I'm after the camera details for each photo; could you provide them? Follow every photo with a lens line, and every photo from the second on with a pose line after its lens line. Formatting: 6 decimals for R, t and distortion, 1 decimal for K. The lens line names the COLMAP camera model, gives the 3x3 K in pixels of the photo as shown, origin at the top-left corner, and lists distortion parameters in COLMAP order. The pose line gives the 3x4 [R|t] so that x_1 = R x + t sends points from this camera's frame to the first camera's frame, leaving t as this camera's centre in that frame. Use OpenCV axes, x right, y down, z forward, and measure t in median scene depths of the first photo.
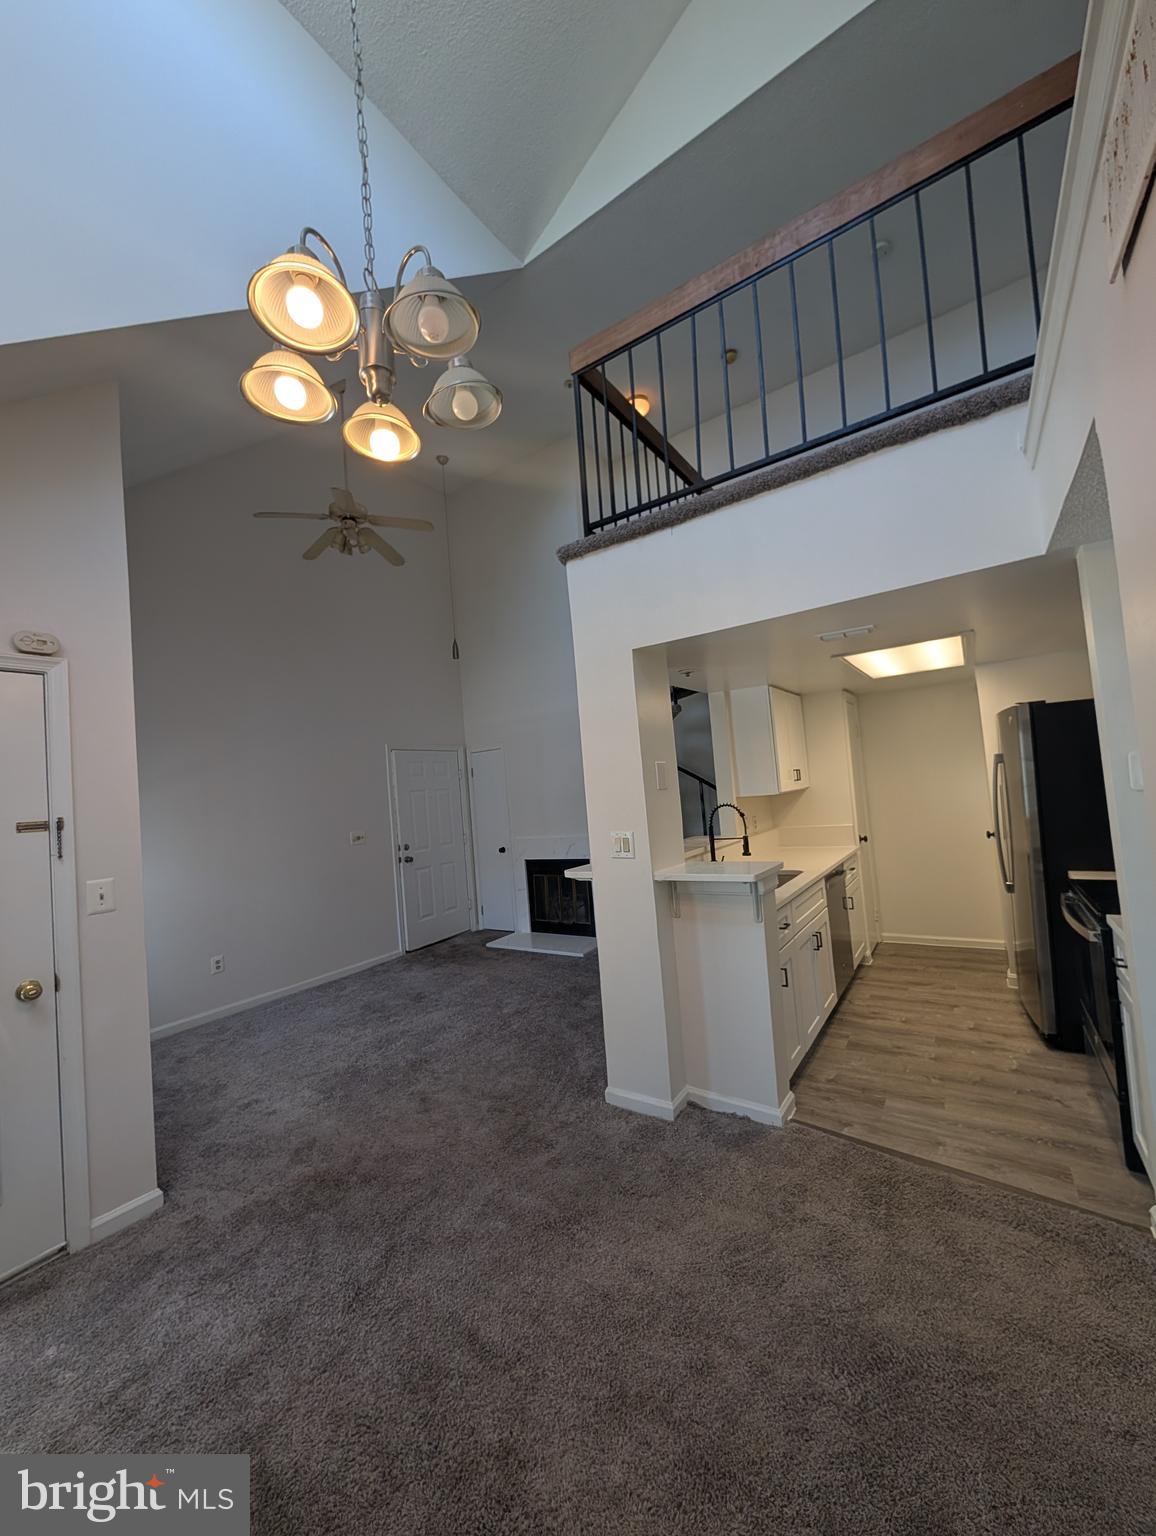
lens RADIAL K [[576.9, 0, 584.6], [0, 576.9, 769.4], [0, 0, 1]] dist [-0.003849, 0.000788]
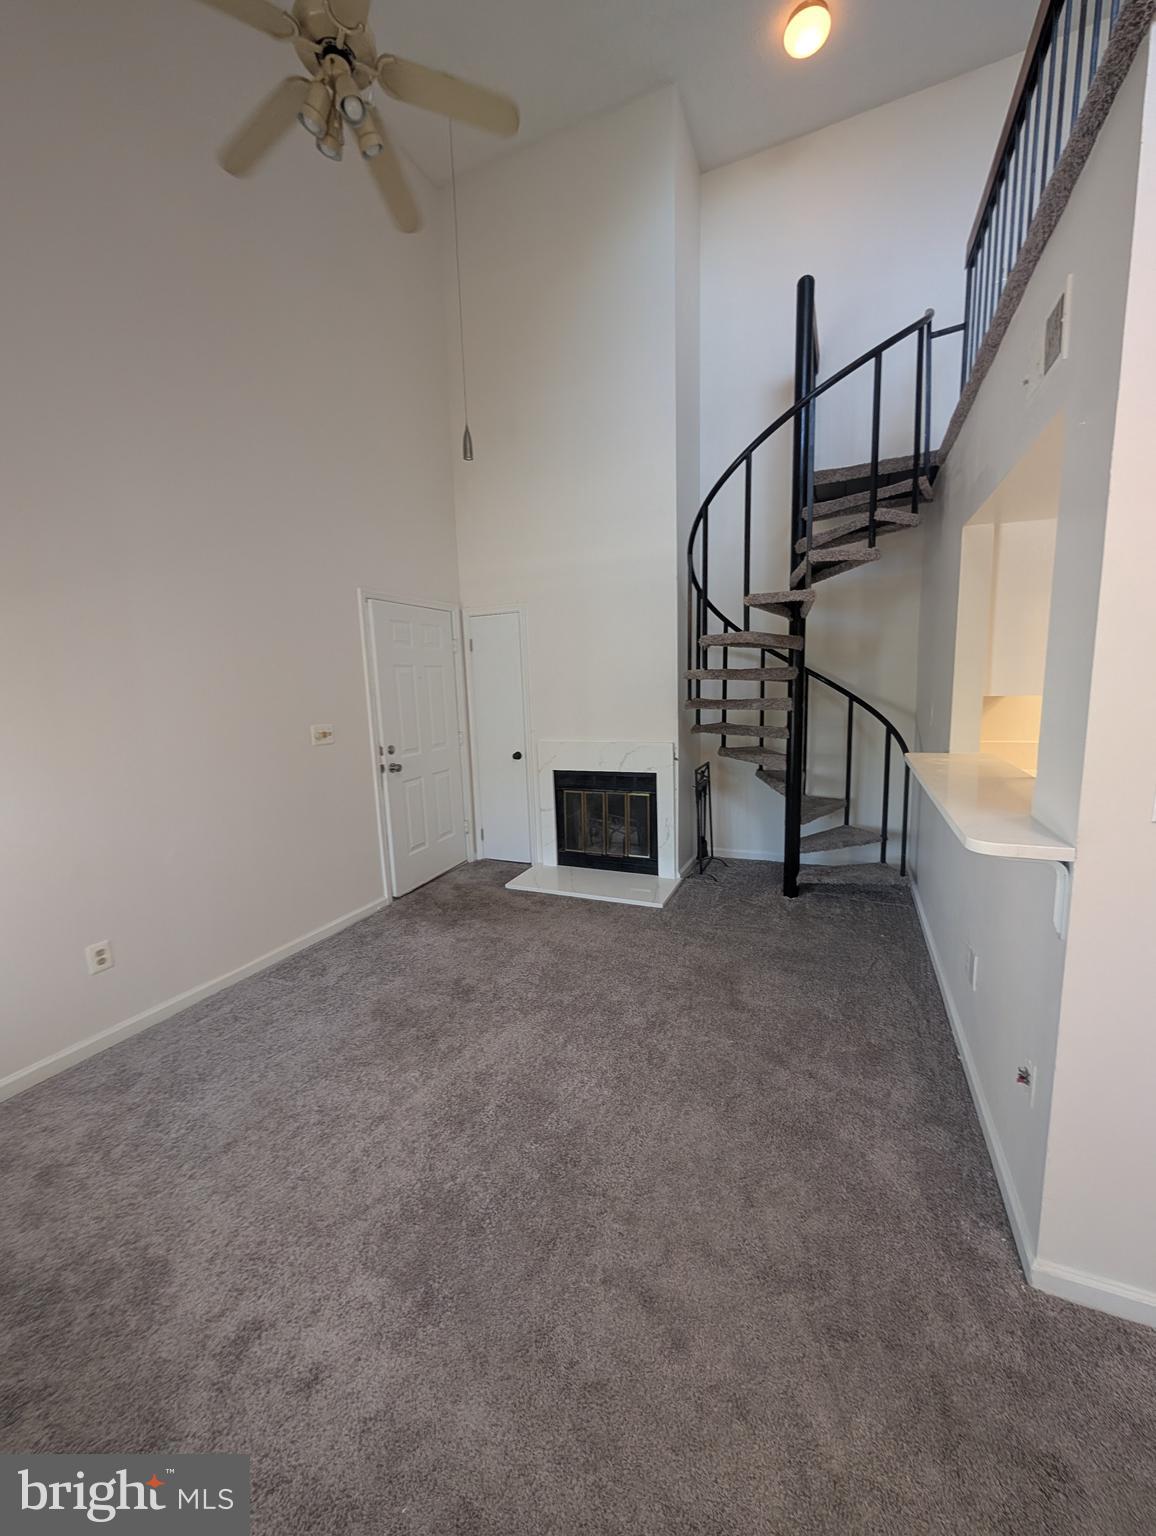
lens RADIAL K [[576.9, 0, 582.4], [0, 576.9, 766.7], [0, 0, 1]] dist [-0.003849, 0.000788]
pose [[0.983276, 0.022585, 0.180713, -0.295277], [-0.053586, 0.984234, 0.168557, 0.040592], [-0.174057, -0.175421, 0.968985, 0.429560]]
